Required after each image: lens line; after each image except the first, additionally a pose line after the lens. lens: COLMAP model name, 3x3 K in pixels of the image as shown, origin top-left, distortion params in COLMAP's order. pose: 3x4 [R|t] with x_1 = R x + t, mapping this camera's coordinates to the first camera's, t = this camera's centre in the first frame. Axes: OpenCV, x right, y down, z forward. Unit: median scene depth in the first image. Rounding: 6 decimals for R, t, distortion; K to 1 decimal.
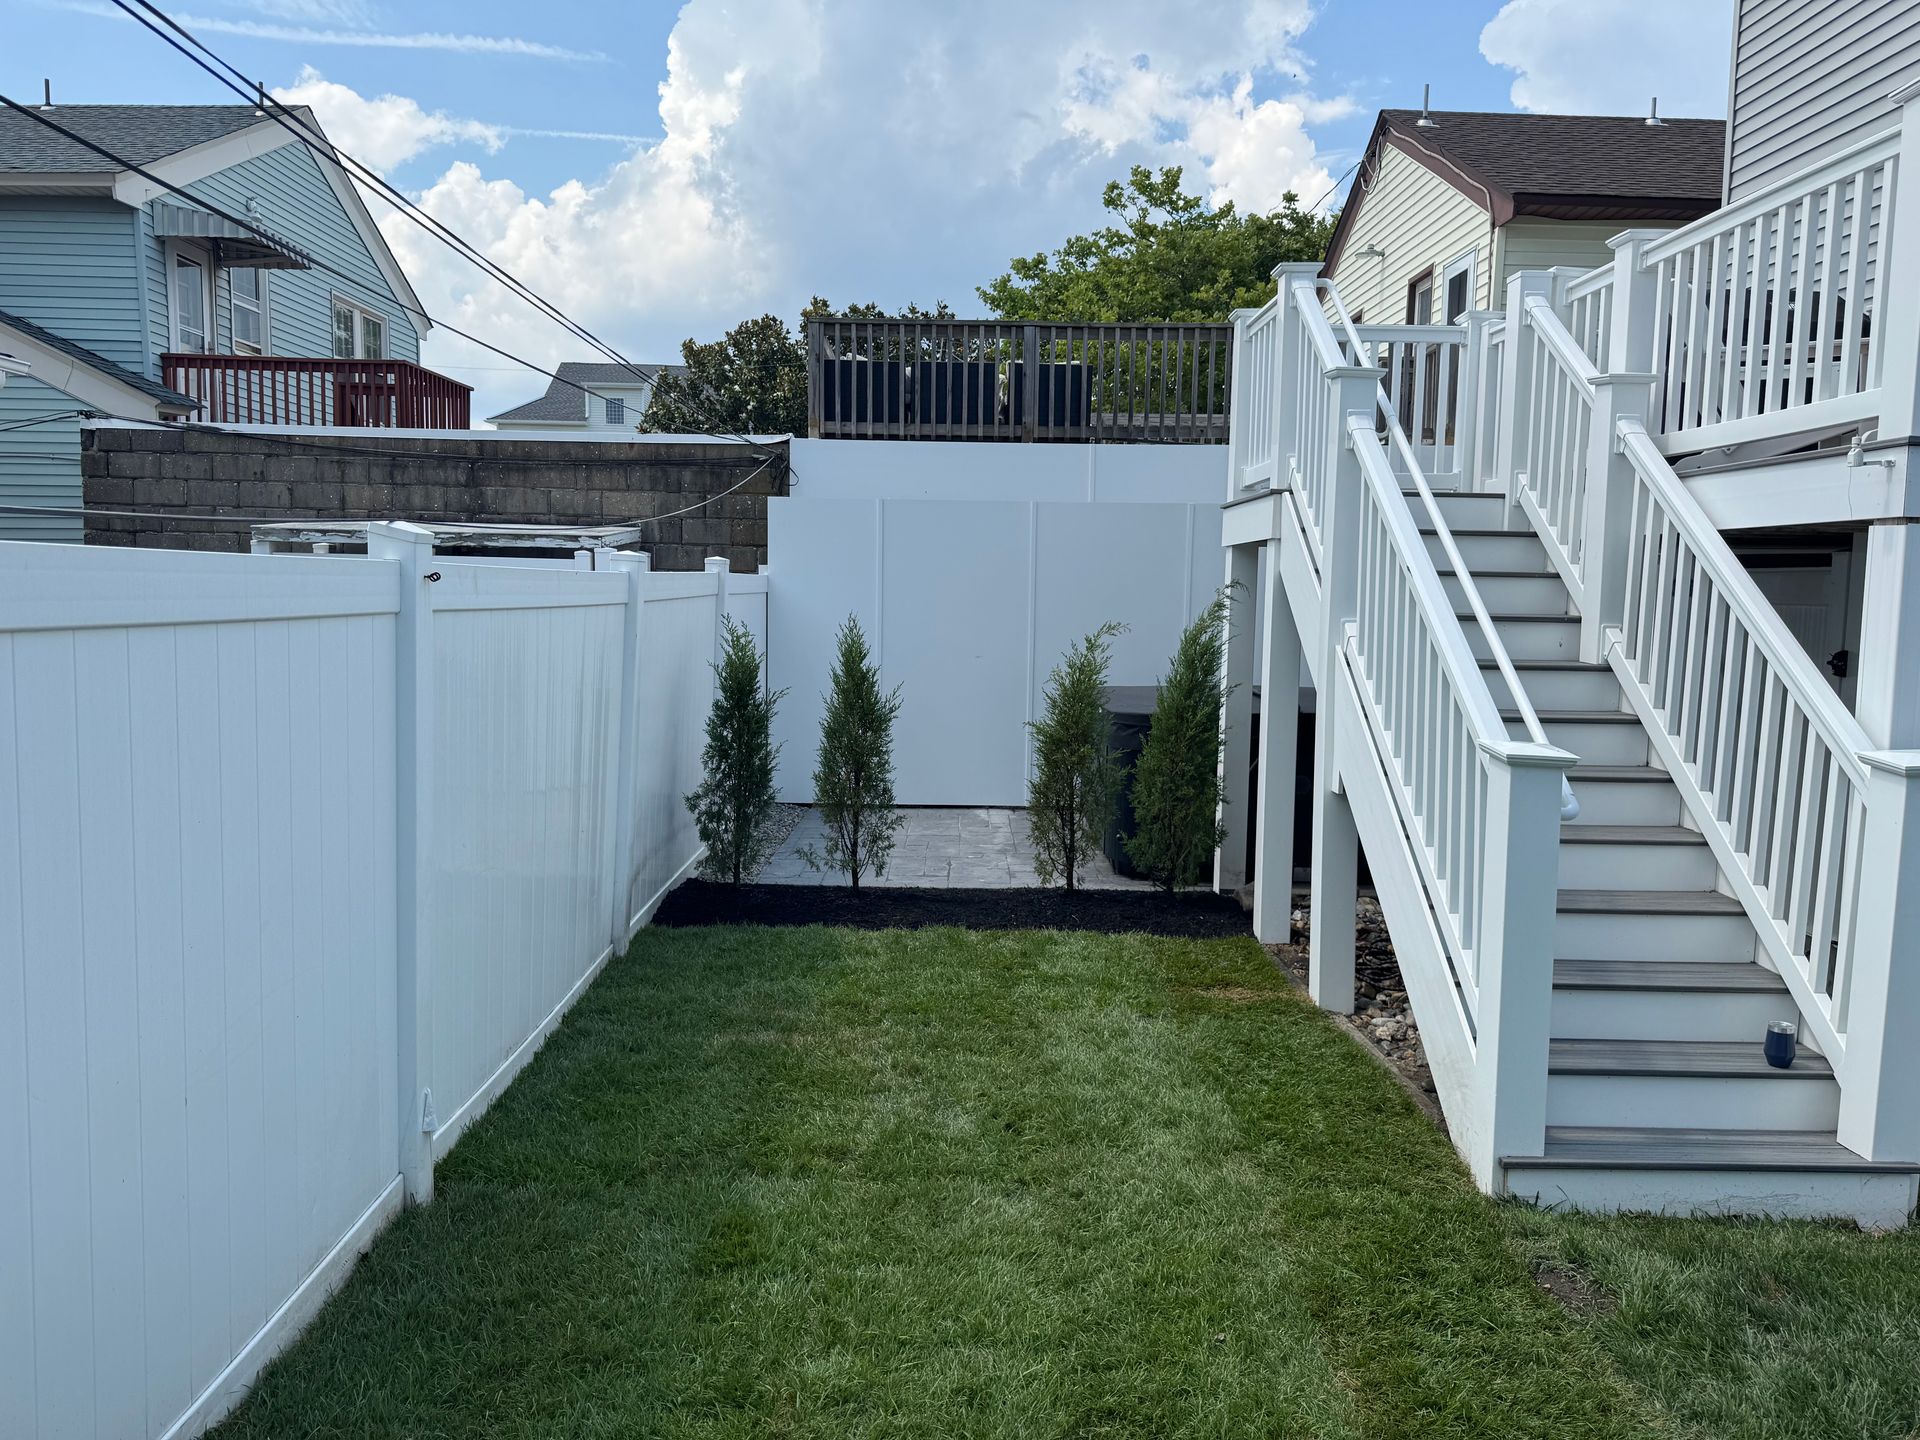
lens RADIAL K [[1356.6, 0, 962.8], [0, 1356.6, 722.3], [0, 0, 1]] dist [0.065568, -0.064379]
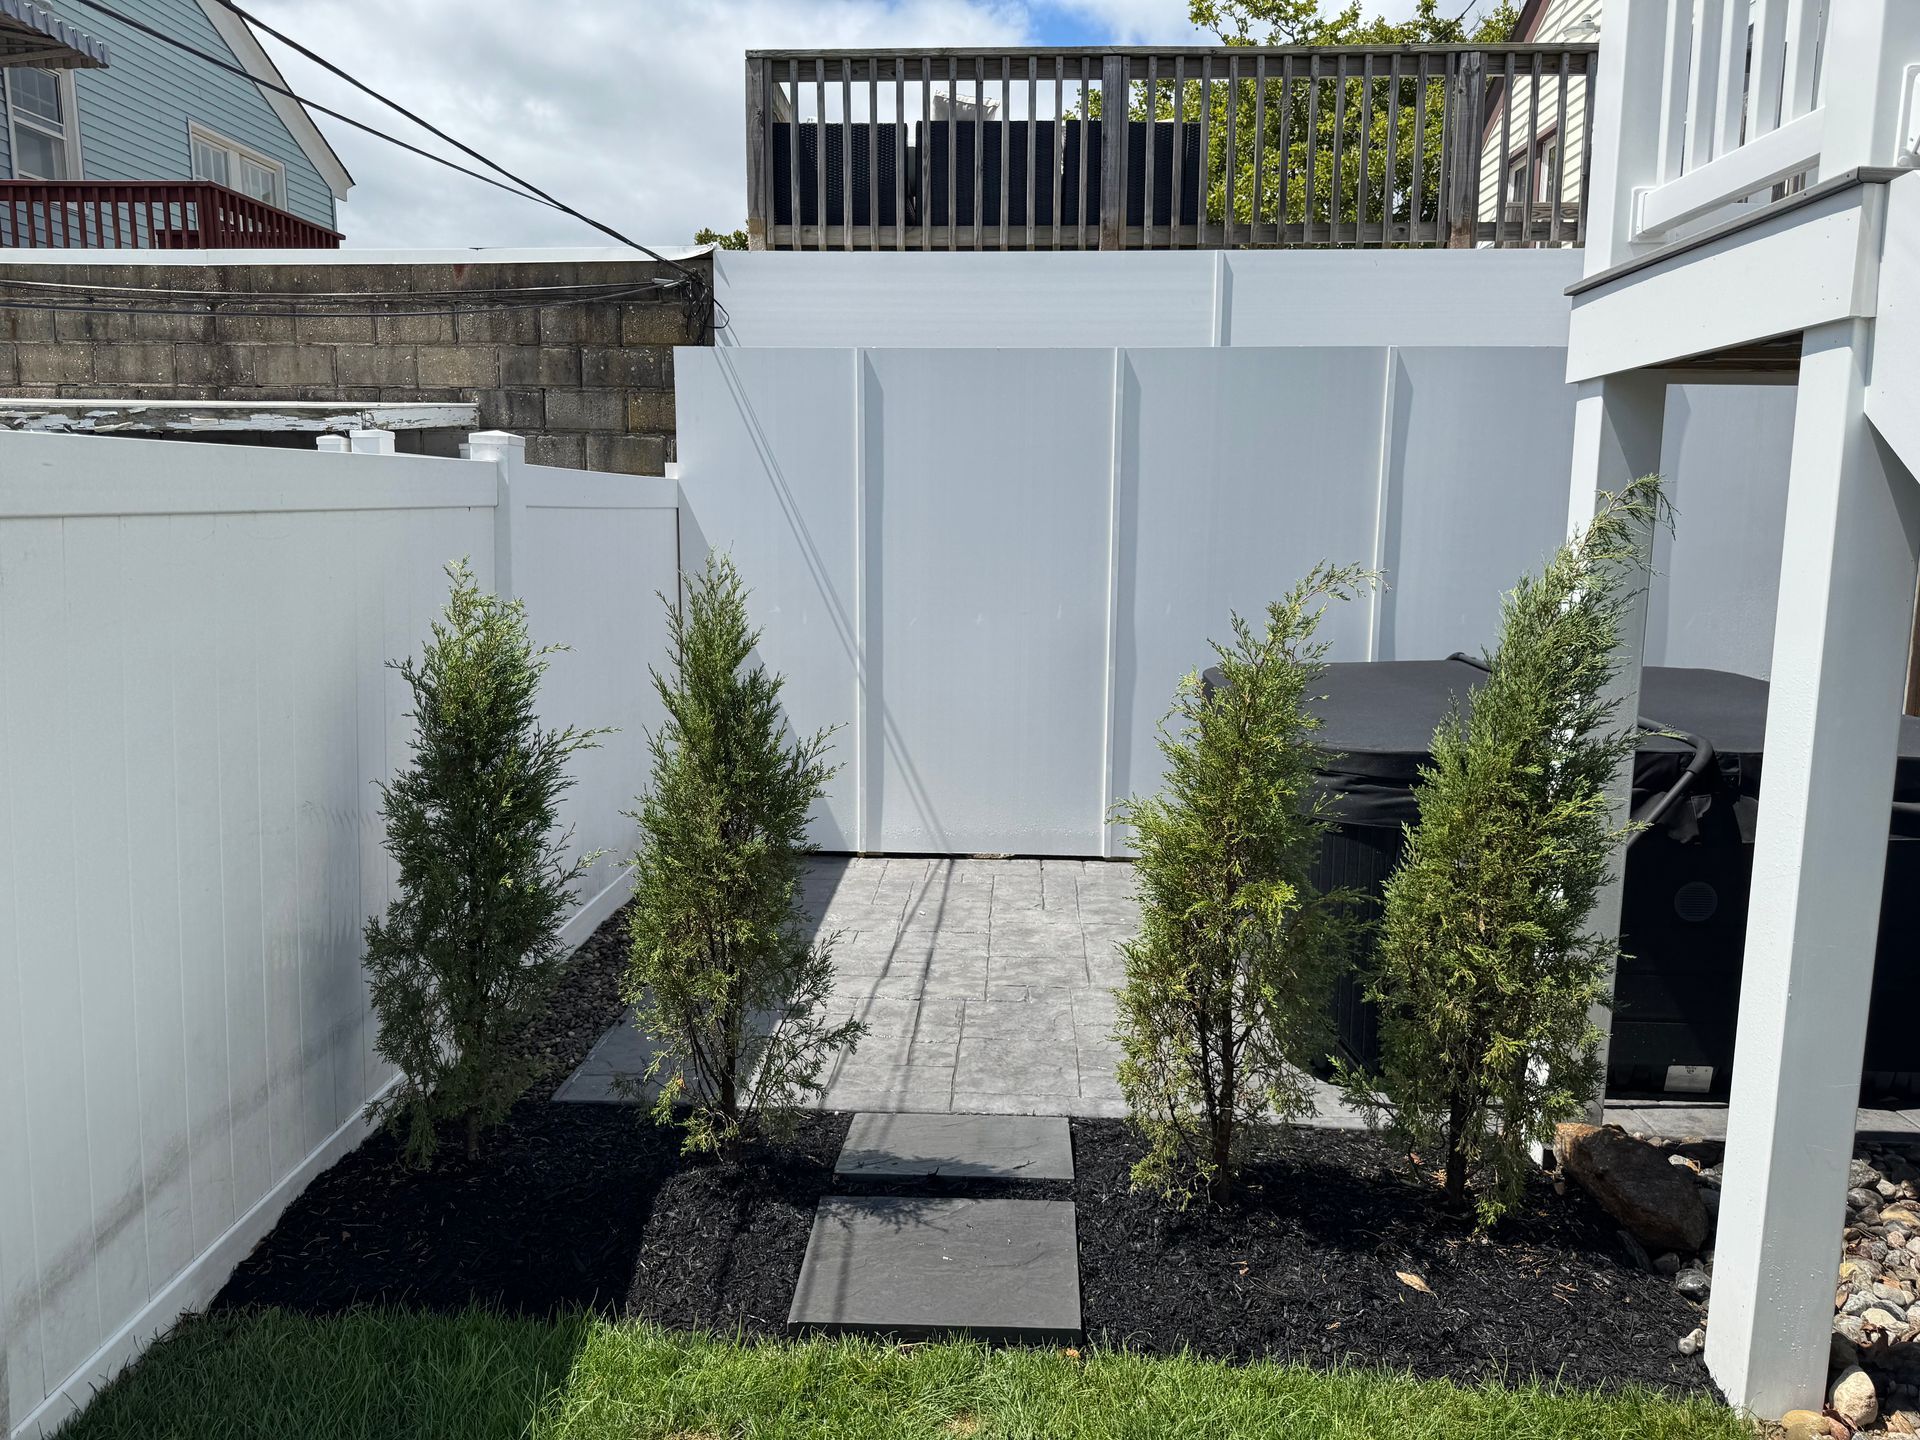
lens RADIAL K [[1356.6, 0, 959.7], [0, 1356.6, 723.9], [0, 0, 1]] dist [0.065568, -0.064379]
pose [[0.998840, -0.003828, -0.047992, 0.010359], [0.006644, 0.998255, 0.058670, -0.033557], [0.047683, -0.058921, 0.997123, 0.383807]]
